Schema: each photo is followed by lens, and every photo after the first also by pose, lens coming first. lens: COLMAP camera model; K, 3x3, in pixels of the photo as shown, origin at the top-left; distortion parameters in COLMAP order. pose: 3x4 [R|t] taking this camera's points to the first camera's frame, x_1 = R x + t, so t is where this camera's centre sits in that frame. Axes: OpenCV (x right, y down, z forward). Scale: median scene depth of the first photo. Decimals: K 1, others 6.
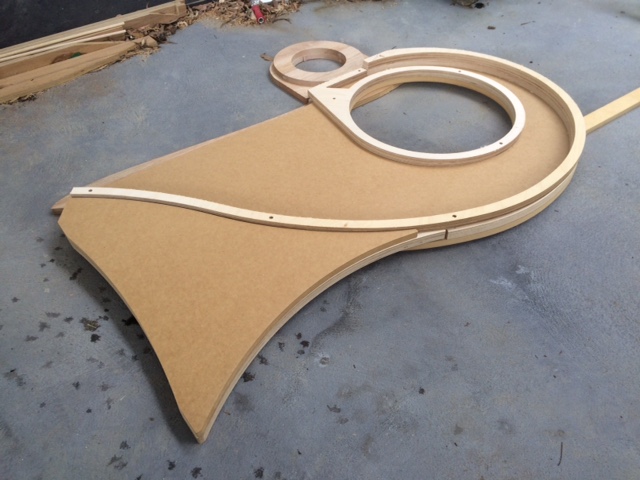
lens RADIAL K [[551.7, 0, 320.6], [0, 551.7, 240.1], [0, 0, 1]] dist [0.070272, -0.090652]
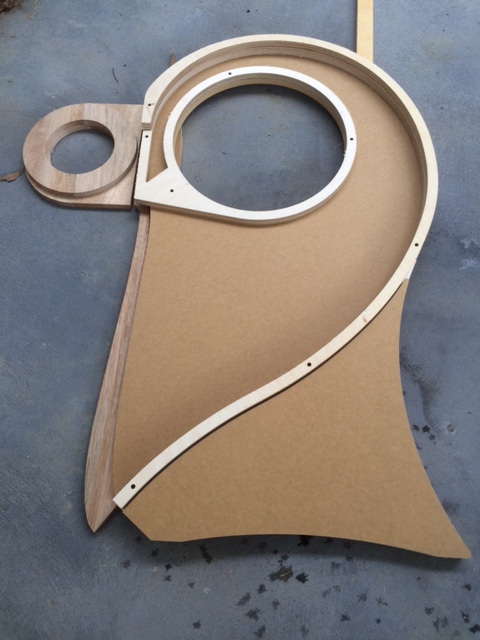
lens RADIAL K [[551.7, 0, 236.3], [0, 551.7, 317.2], [0, 0, 1]] dist [0.070272, -0.090652]
pose [[0.653123, -0.691233, 0.309237, -0.462091], [0.519322, 0.706067, 0.481430, -0.706074], [-0.551122, -0.153839, 0.820121, 0.296220]]
